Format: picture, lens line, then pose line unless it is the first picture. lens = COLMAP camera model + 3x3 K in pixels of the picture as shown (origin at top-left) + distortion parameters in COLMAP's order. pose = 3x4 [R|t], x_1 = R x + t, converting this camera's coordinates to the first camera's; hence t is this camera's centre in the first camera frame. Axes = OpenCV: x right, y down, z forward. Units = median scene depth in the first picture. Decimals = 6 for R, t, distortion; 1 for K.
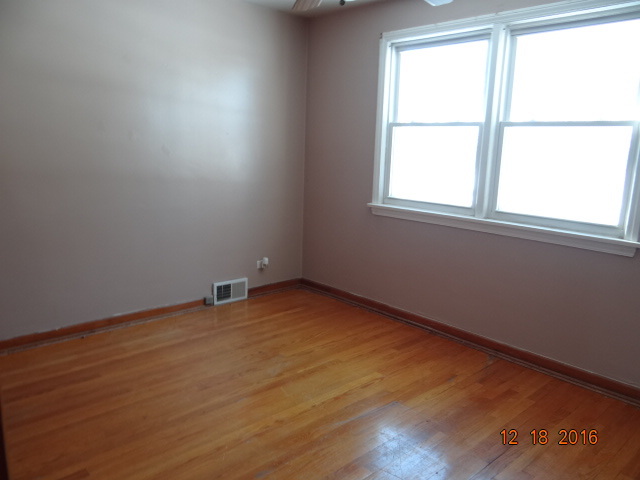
lens RADIAL K [[500.8, 0, 320.0], [0, 500.8, 240.0], [0, 0, 1]] dist [0.009202, 0.005071]
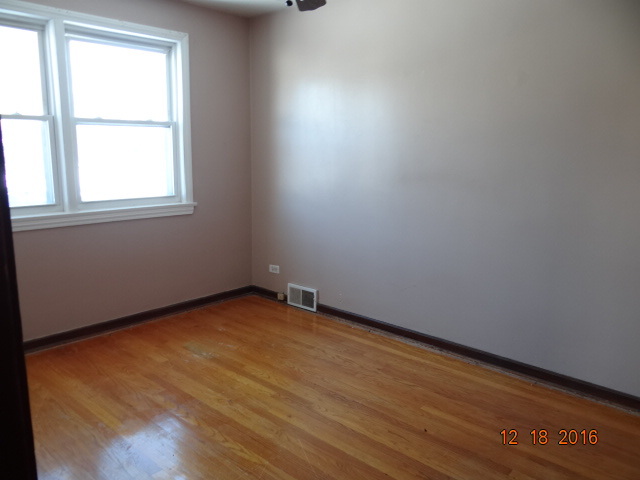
lens RADIAL K [[500.8, 0, 320.0], [0, 500.8, 240.0], [0, 0, 1]] dist [0.009202, 0.005071]
pose [[-0.080688, -0.223377, 0.971387, -0.752190], [0.161884, 0.958688, 0.233903, -0.150811], [-0.983505, 0.176125, -0.041193, 0.571627]]
